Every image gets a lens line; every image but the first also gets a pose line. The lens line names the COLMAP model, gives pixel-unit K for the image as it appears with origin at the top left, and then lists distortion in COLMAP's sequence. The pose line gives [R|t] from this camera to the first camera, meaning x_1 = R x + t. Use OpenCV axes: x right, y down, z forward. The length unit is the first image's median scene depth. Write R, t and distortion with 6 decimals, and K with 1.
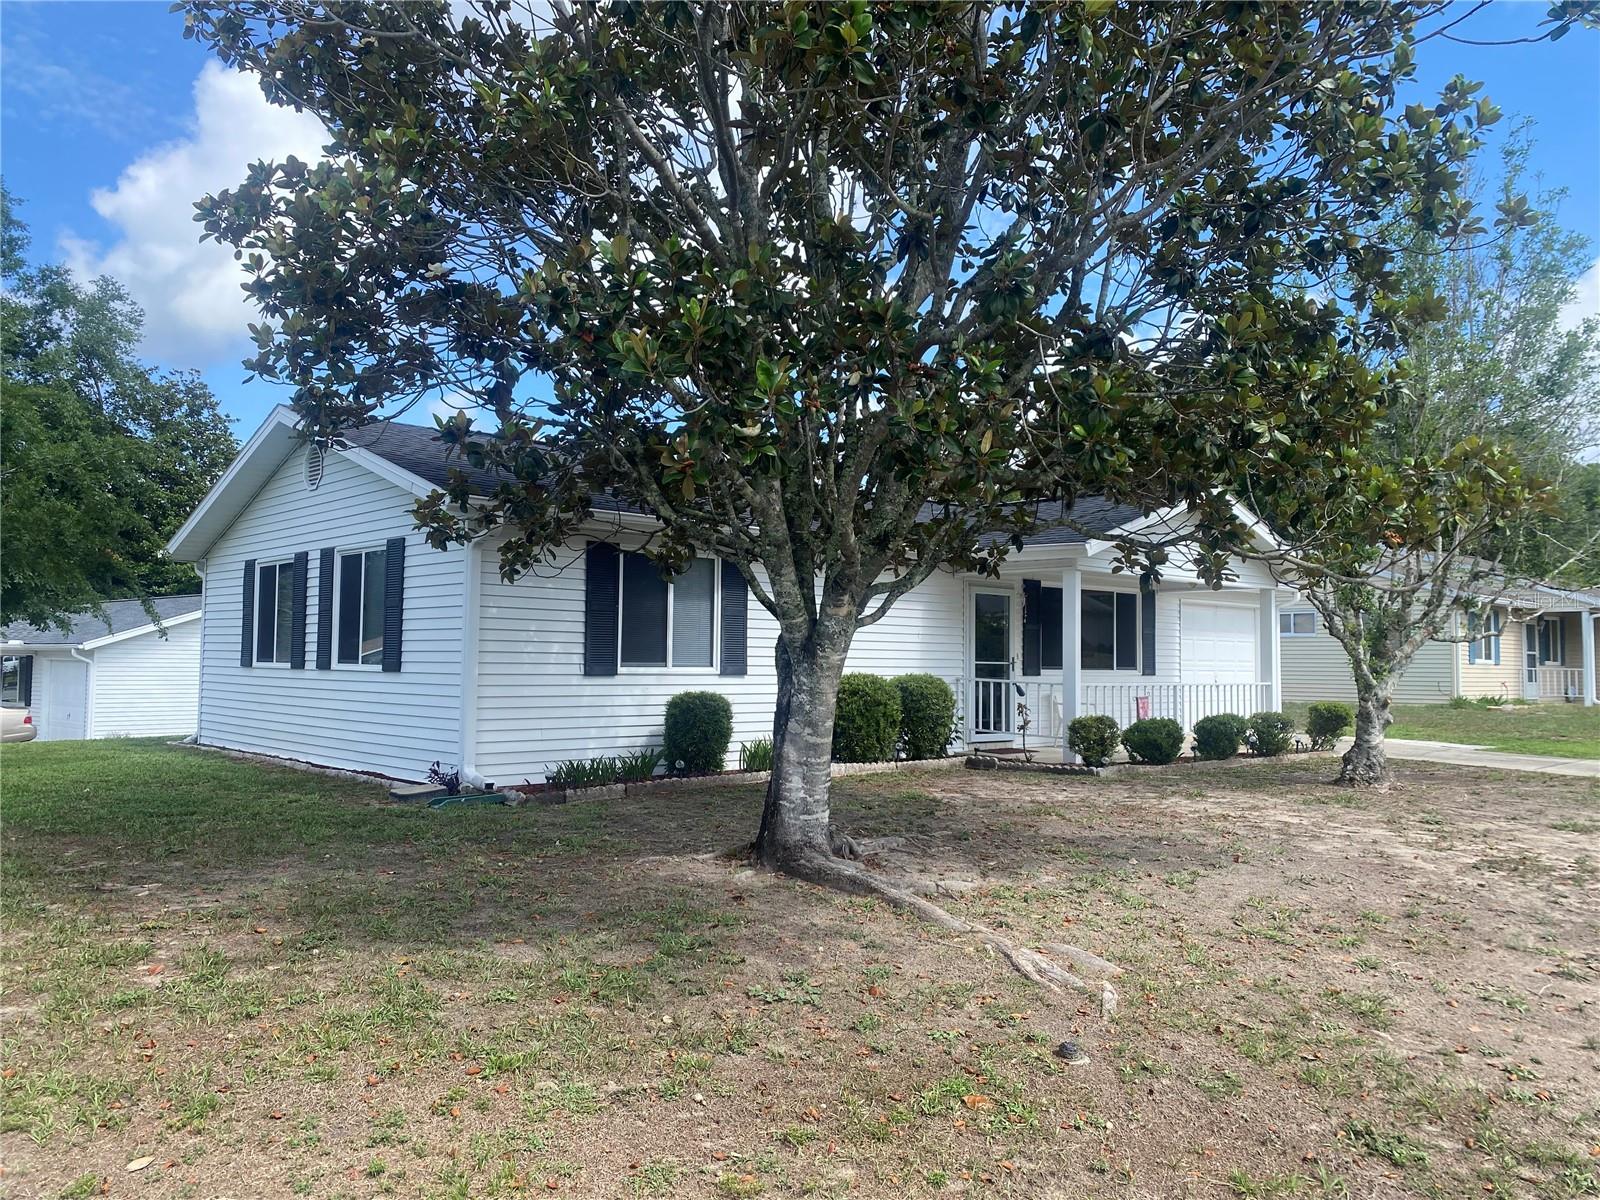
lens RADIAL K [[1227.1, 0, 804.2], [0, 1227.1, 598.7], [0, 0, 1]] dist [0.030190, -0.030360]
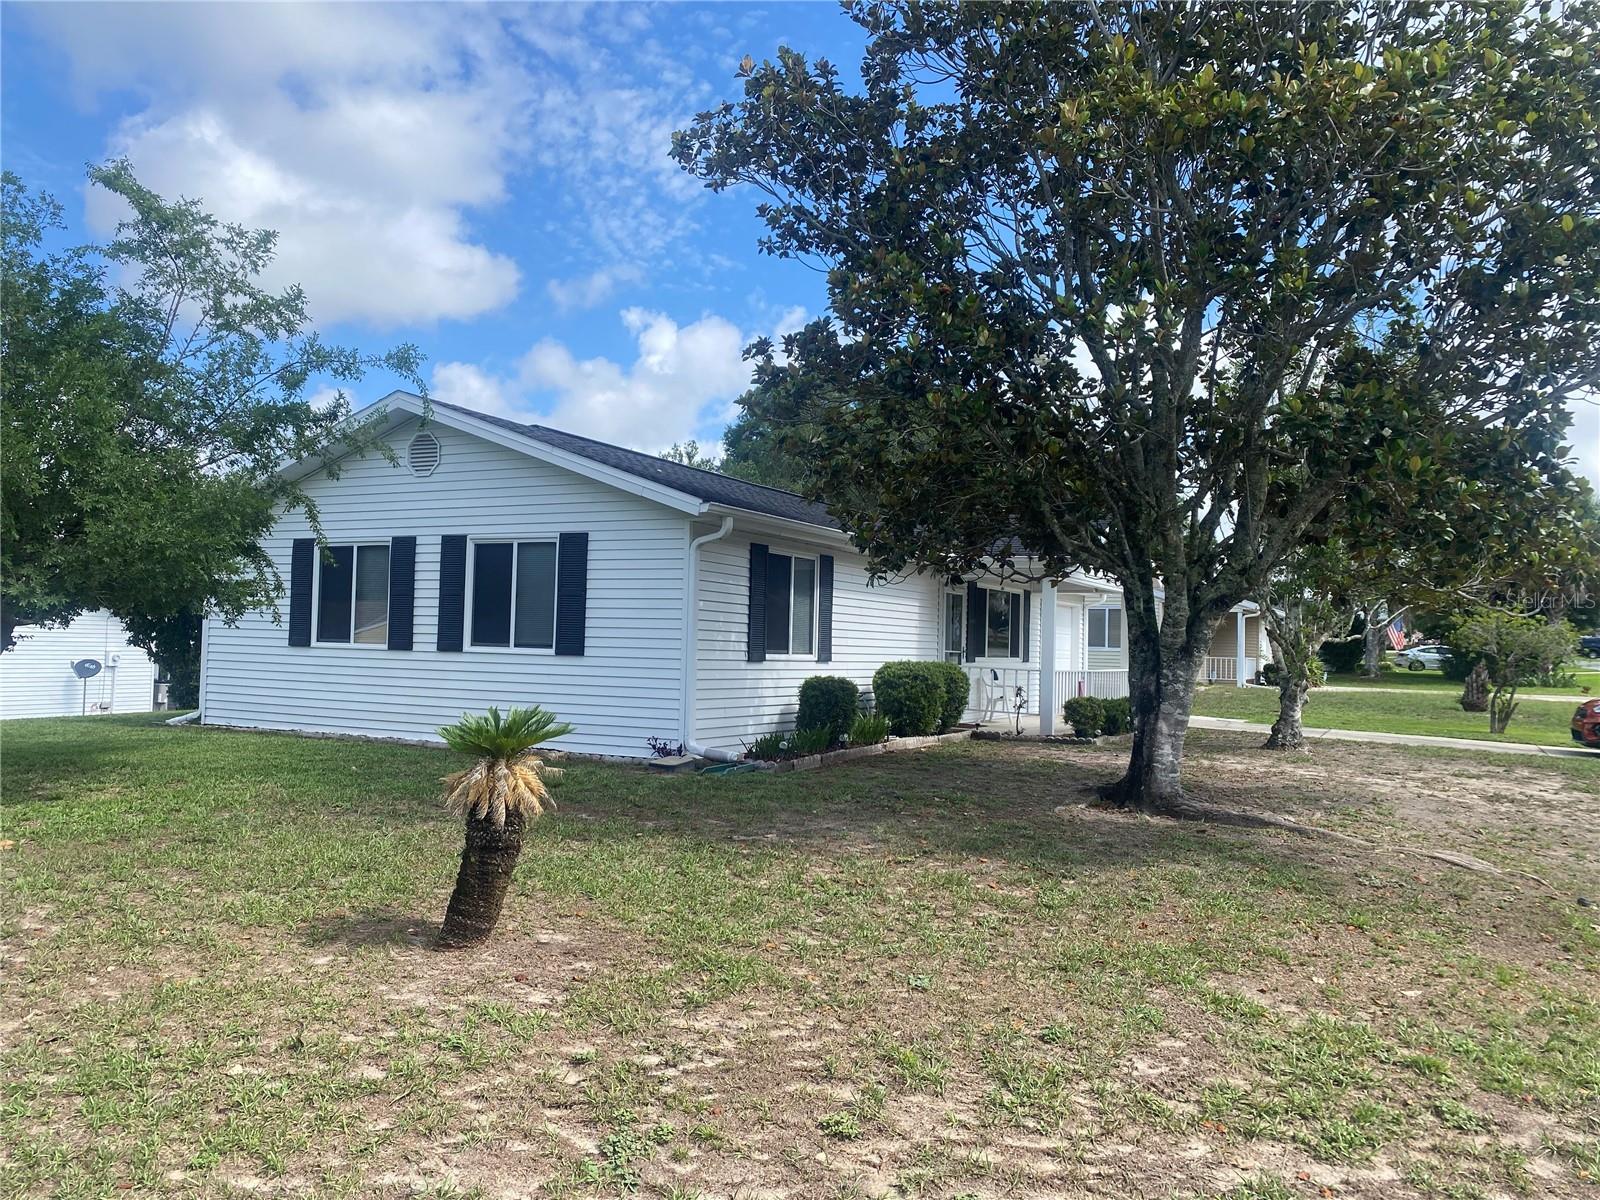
lens RADIAL K [[1227.1, 0, 799.1], [0, 1227.1, 604.3], [0, 0, 1]] dist [0.030190, -0.030360]
pose [[0.941937, 0.026577, 0.334736, -0.499980], [-0.034352, 0.999260, 0.017329, -0.011220], [-0.334028, -0.027822, 0.942153, -0.082150]]
